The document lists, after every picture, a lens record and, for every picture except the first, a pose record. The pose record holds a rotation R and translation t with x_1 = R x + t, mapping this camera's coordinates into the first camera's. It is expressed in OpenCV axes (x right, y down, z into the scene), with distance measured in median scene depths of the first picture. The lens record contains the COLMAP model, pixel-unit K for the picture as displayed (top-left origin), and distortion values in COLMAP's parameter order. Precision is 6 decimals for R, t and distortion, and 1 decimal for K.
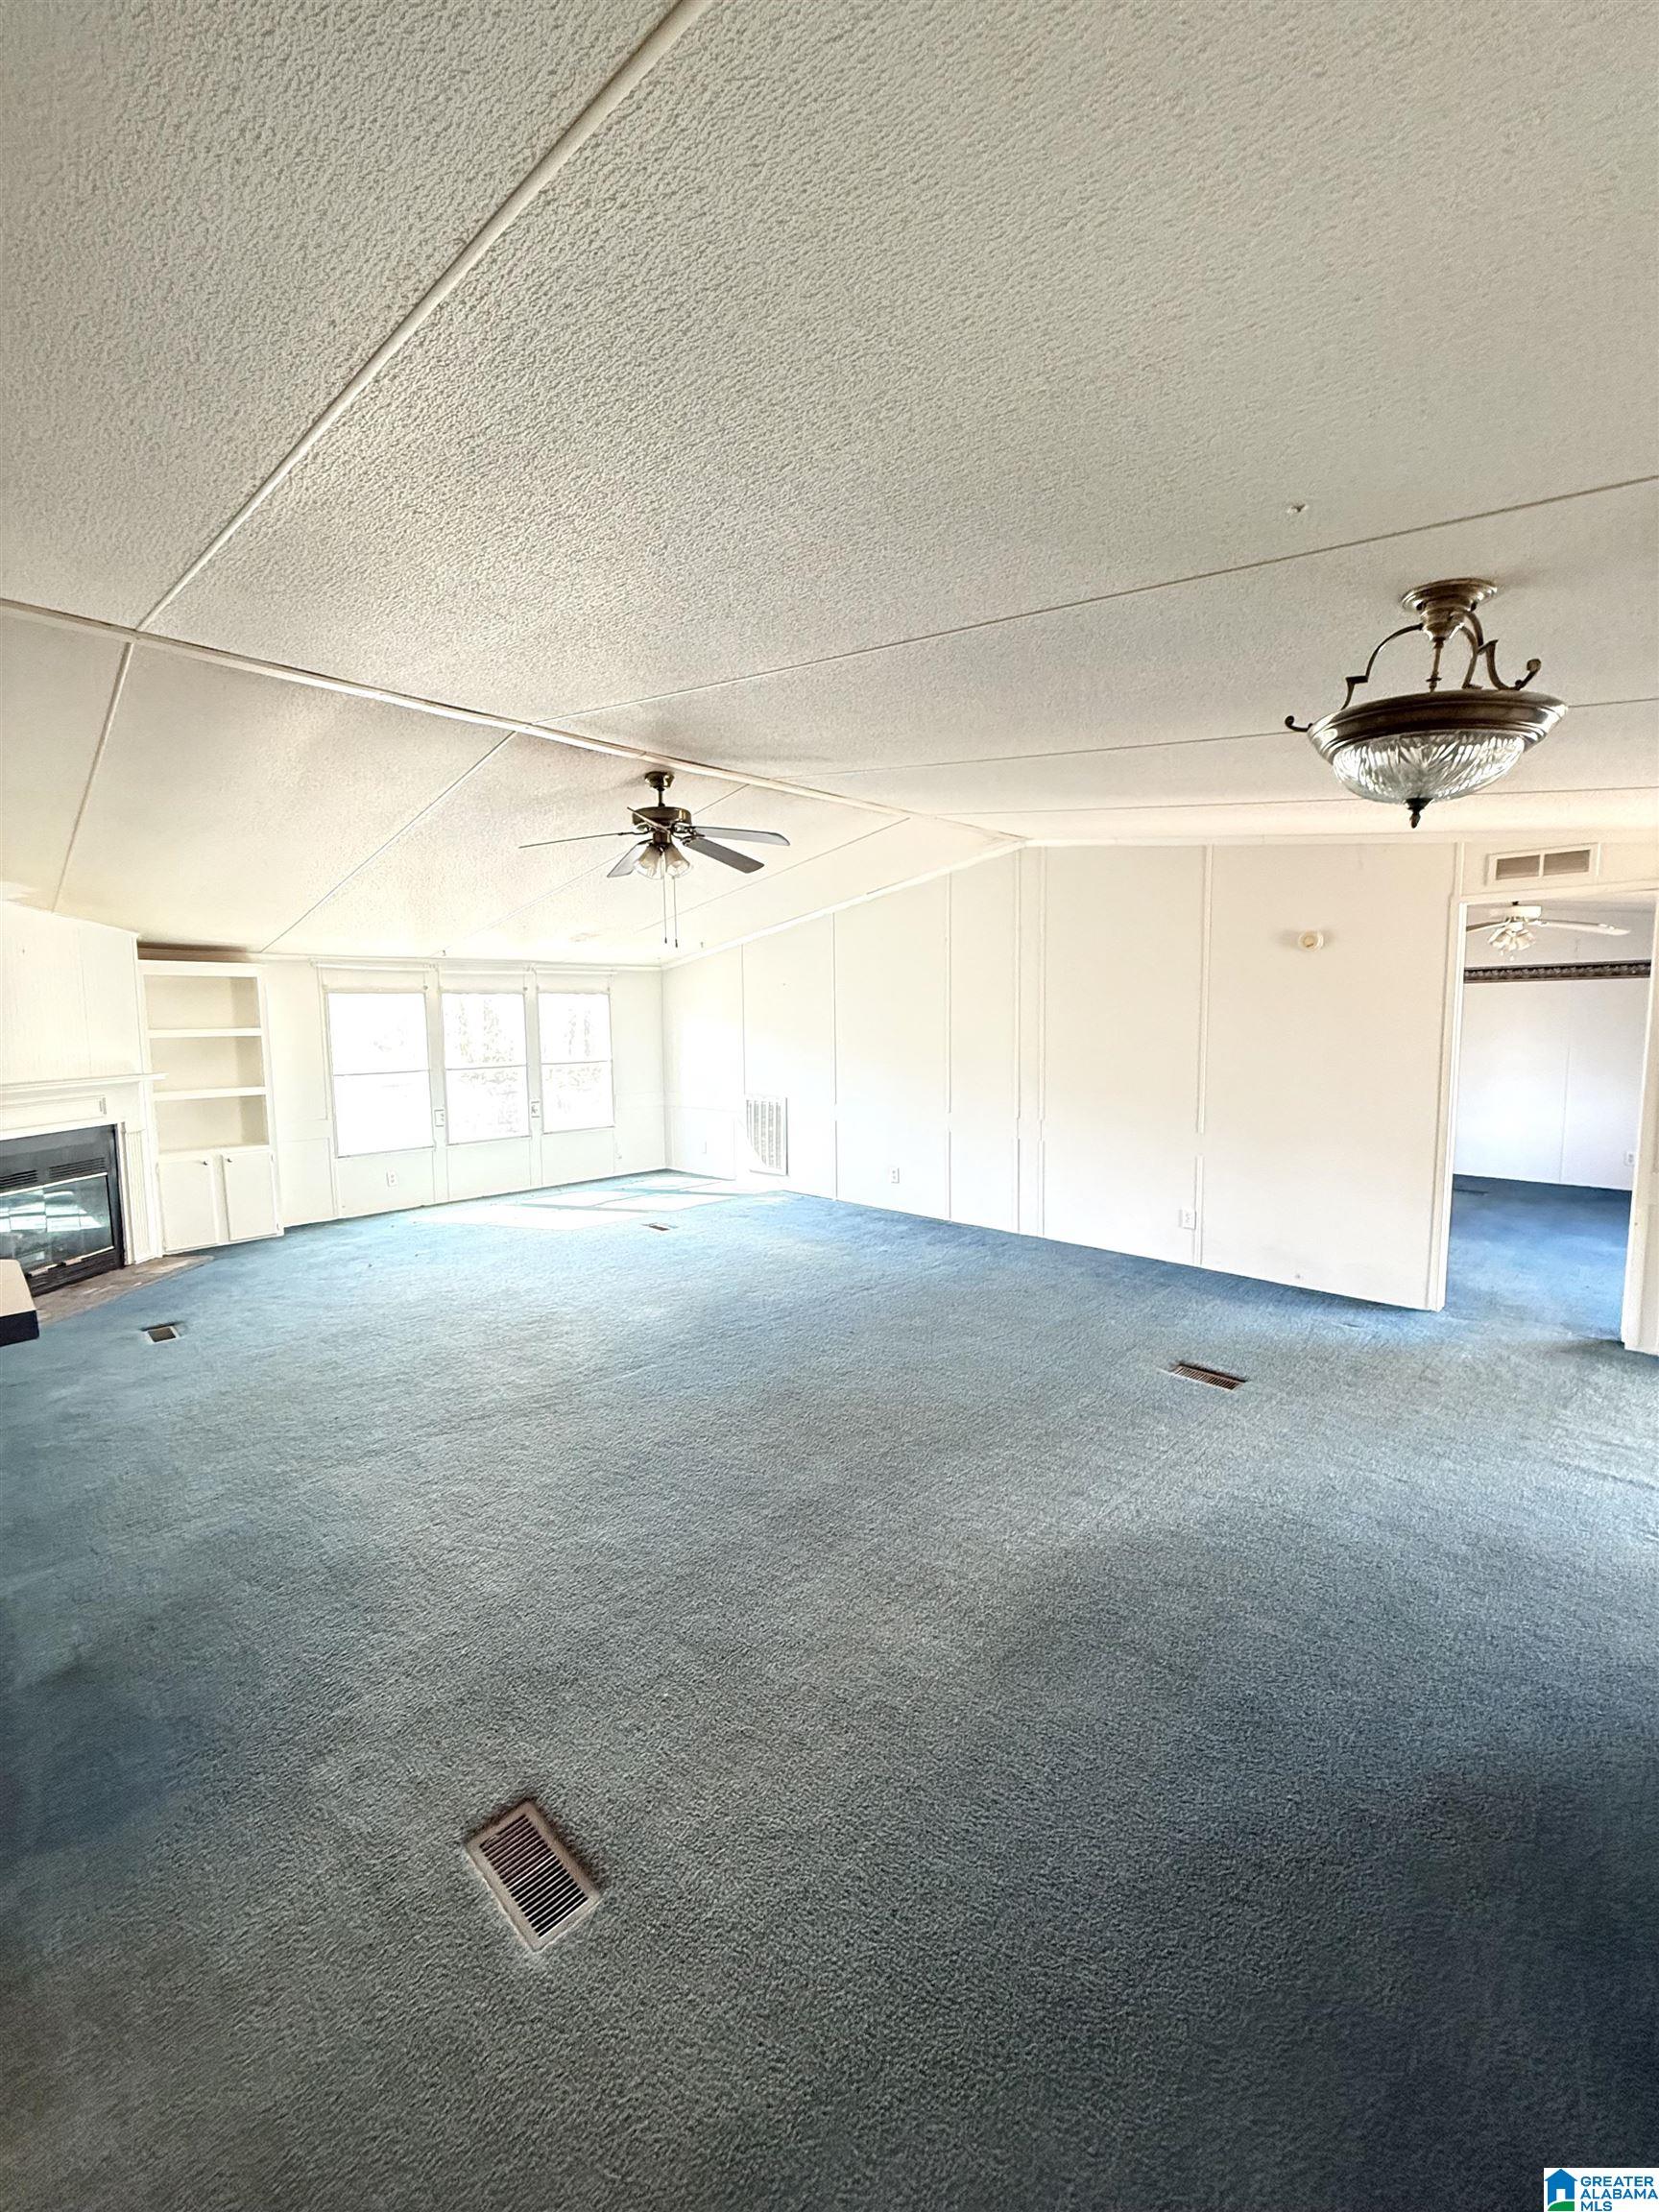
lens RADIAL K [[880.8, 0, 830.5], [0, 880.8, 1102.8], [0, 0, 1]] dist [-0.000158, 0.000266]
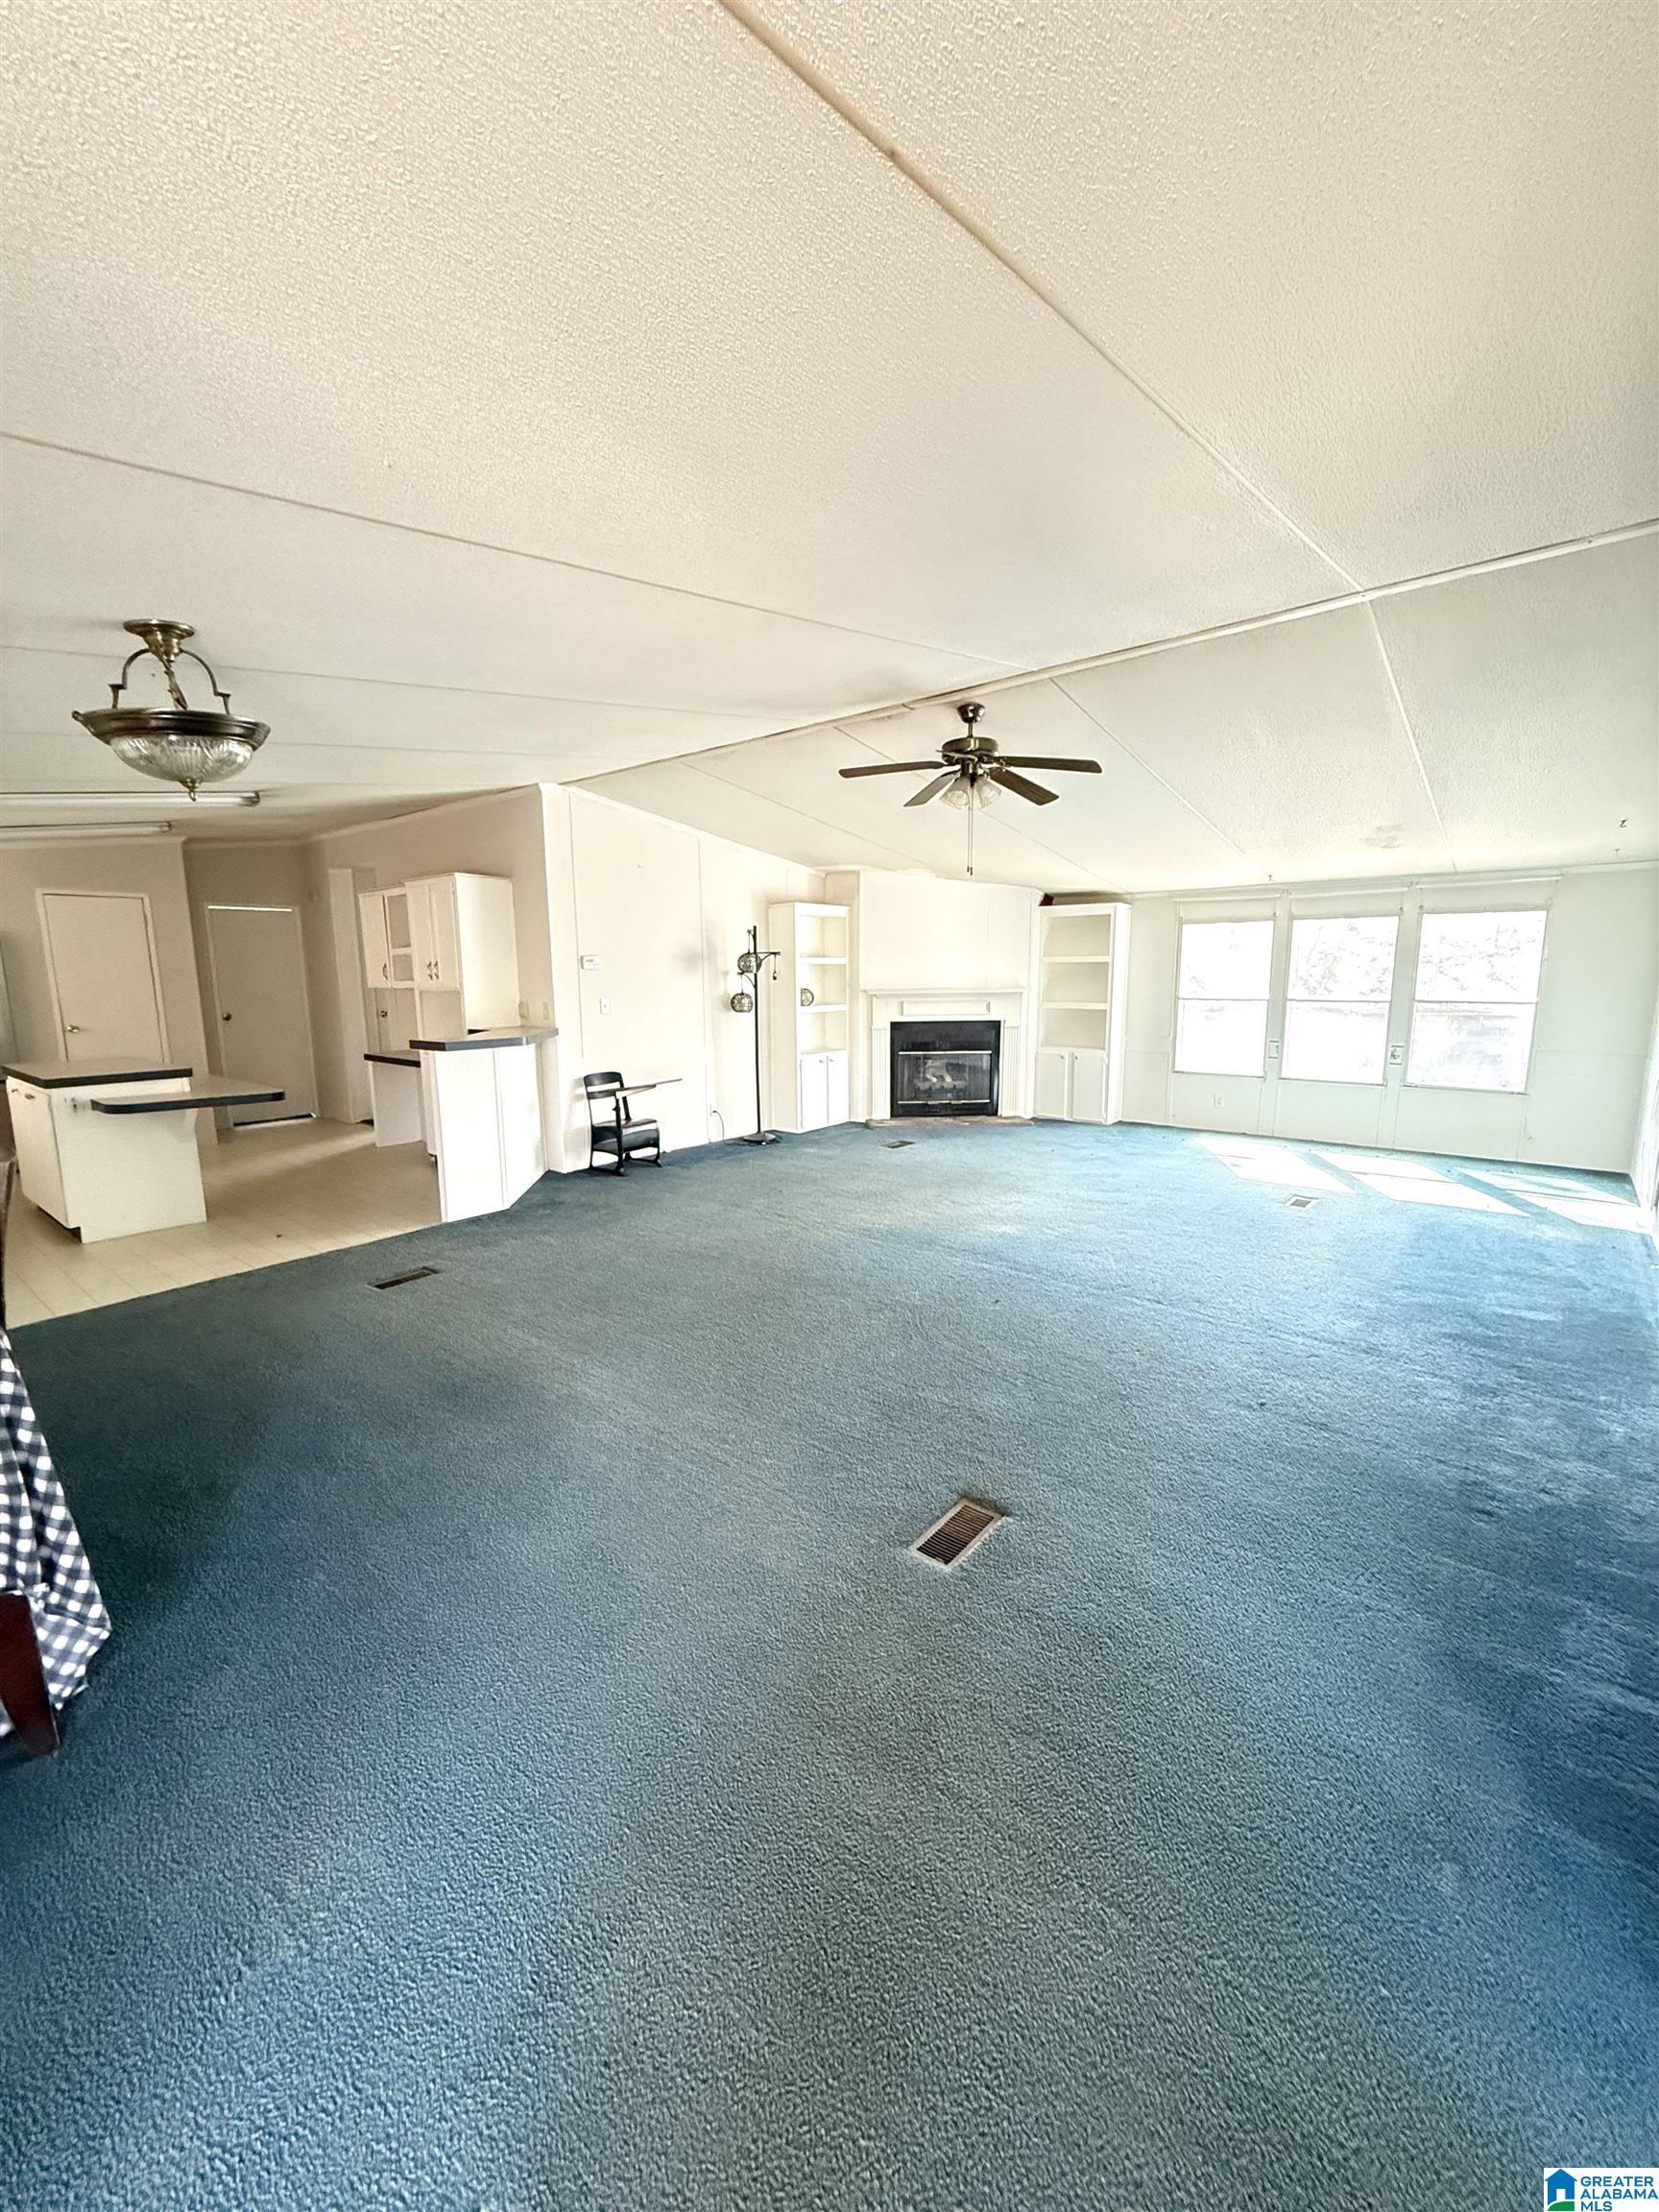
lens RADIAL K [[880.8, 0, 830.5], [0, 880.8, 1102.8], [0, 0, 1]] dist [-0.000158, 0.000266]
pose [[0.110578, 0.165824, -0.979936, 0.598028], [-0.089347, 0.983649, 0.156370, -0.042903], [0.989843, 0.070263, 0.123586, 0.503662]]
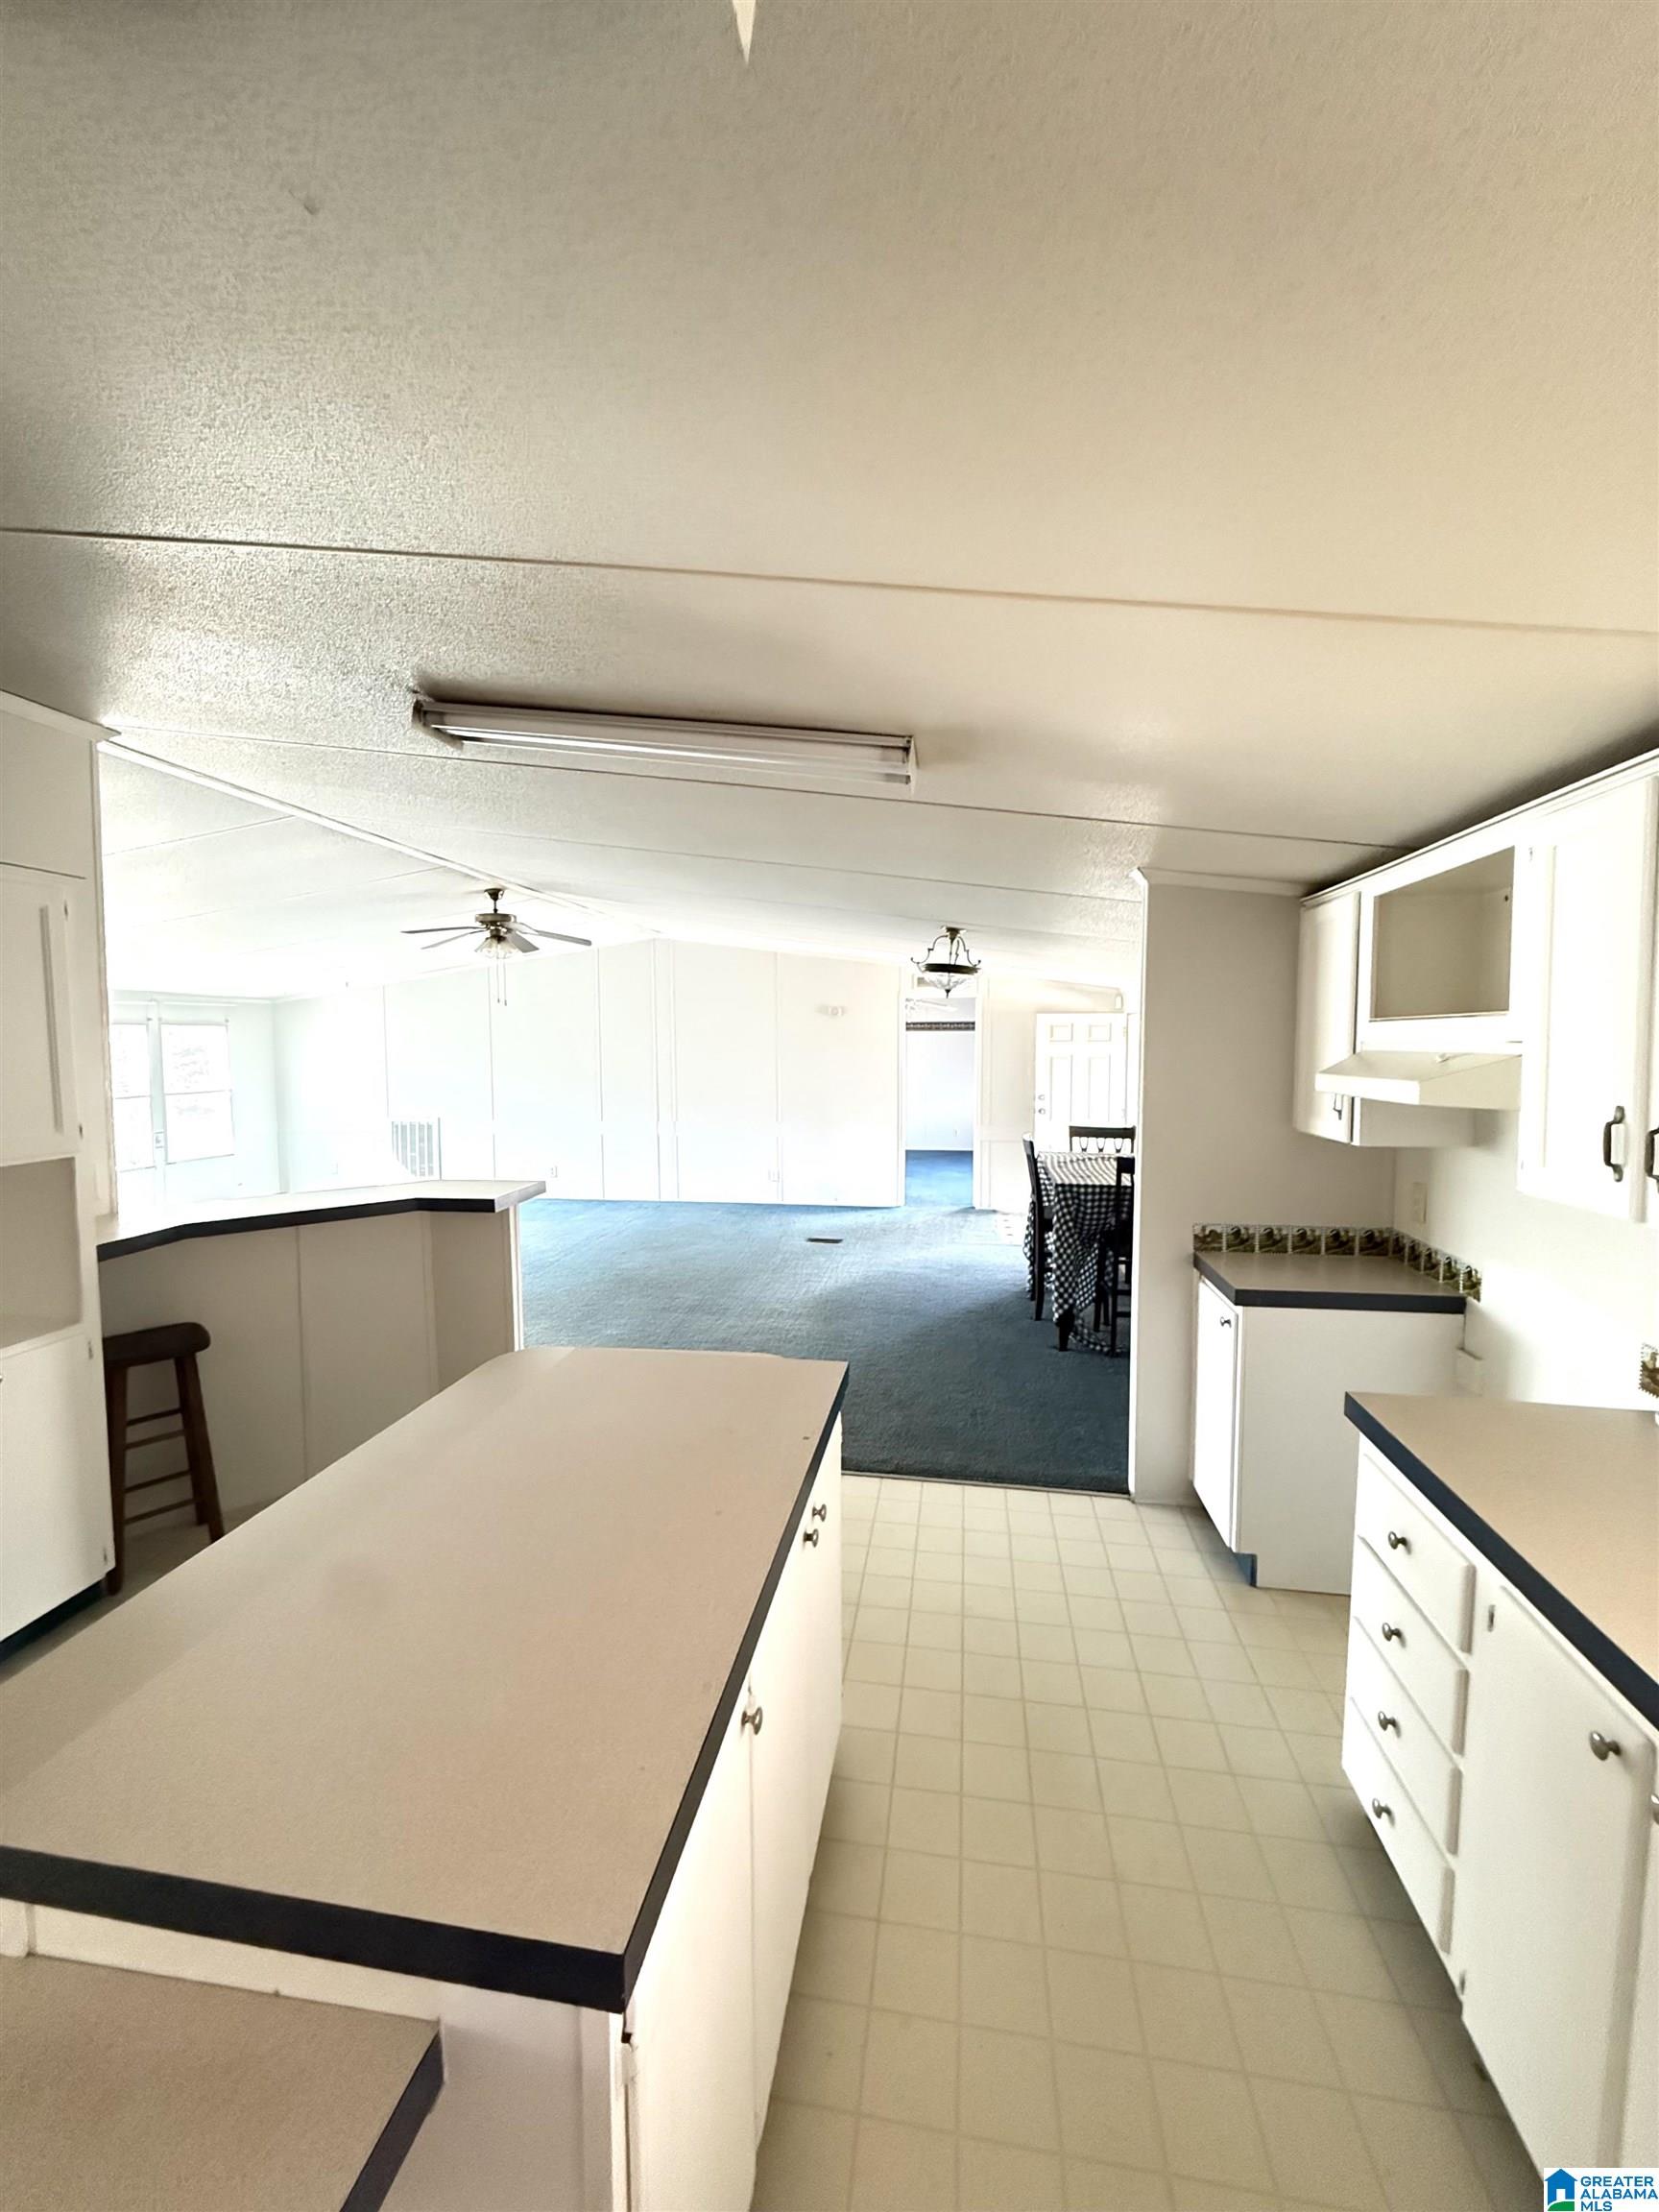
lens RADIAL K [[880.8, 0, 830.5], [0, 880.8, 1102.8], [0, 0, 1]] dist [-0.000158, 0.000266]
pose [[0.805646, -0.029757, 0.591649, -0.429562], [0.048746, 0.998681, -0.016149, 0.025057], [-0.590388, 0.041851, 0.806034, -0.353783]]
